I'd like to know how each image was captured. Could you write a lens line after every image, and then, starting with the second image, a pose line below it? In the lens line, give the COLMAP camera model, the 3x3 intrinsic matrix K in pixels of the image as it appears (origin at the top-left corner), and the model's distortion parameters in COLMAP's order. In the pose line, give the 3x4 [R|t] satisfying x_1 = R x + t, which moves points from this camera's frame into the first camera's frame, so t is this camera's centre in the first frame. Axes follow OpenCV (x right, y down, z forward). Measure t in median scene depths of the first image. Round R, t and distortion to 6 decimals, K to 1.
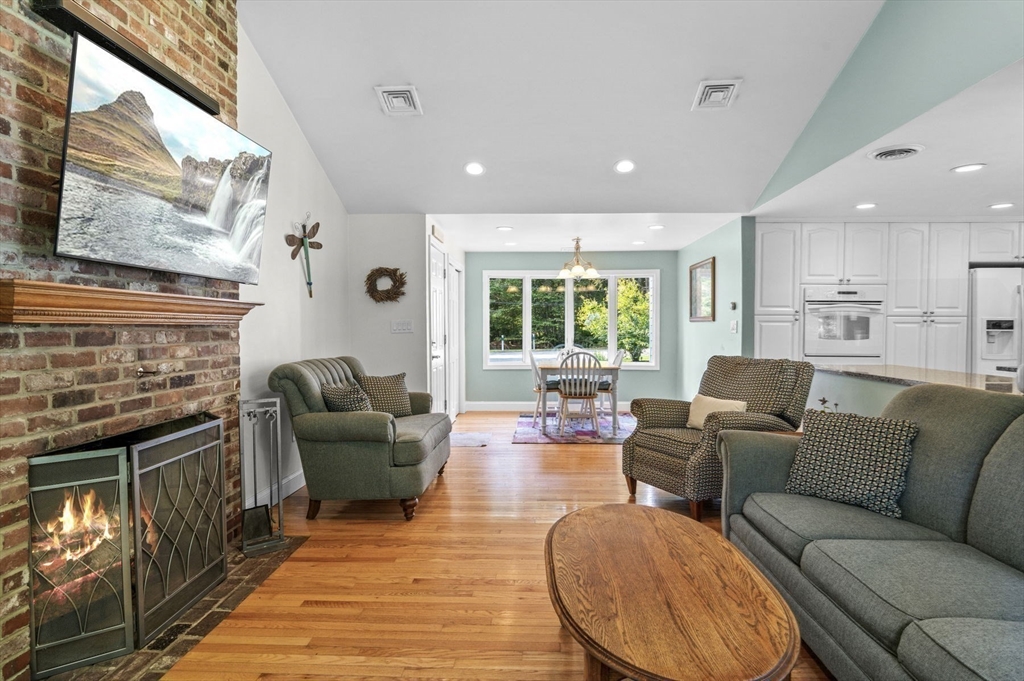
lens RADIAL K [[559.5, 0, 512.9], [0, 559.5, 341.7], [0, 0, 1]] dist [0.000936, -0.001392]
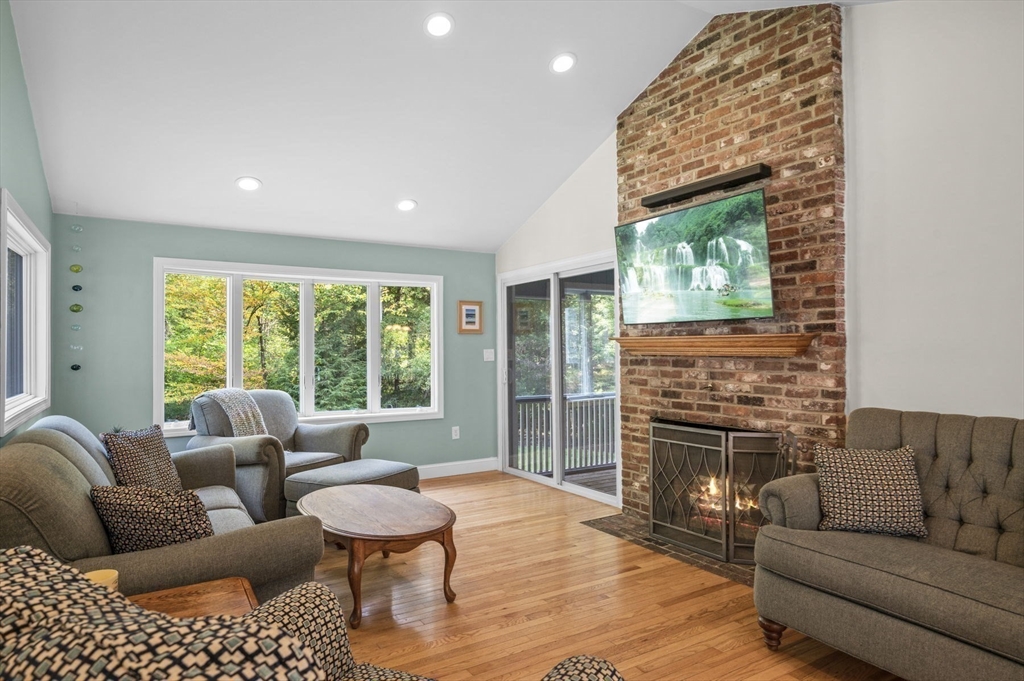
lens RADIAL K [[606.6, 0, 509.2], [0, 606.6, 338.4], [0, 0, 1]] dist [0.000177, 0.002133]
pose [[-0.825000, -0.003544, -0.565122, 0.691283], [-0.009271, 0.999931, 0.007264, -0.081996], [0.565057, 0.011232, -0.824976, 1.998593]]
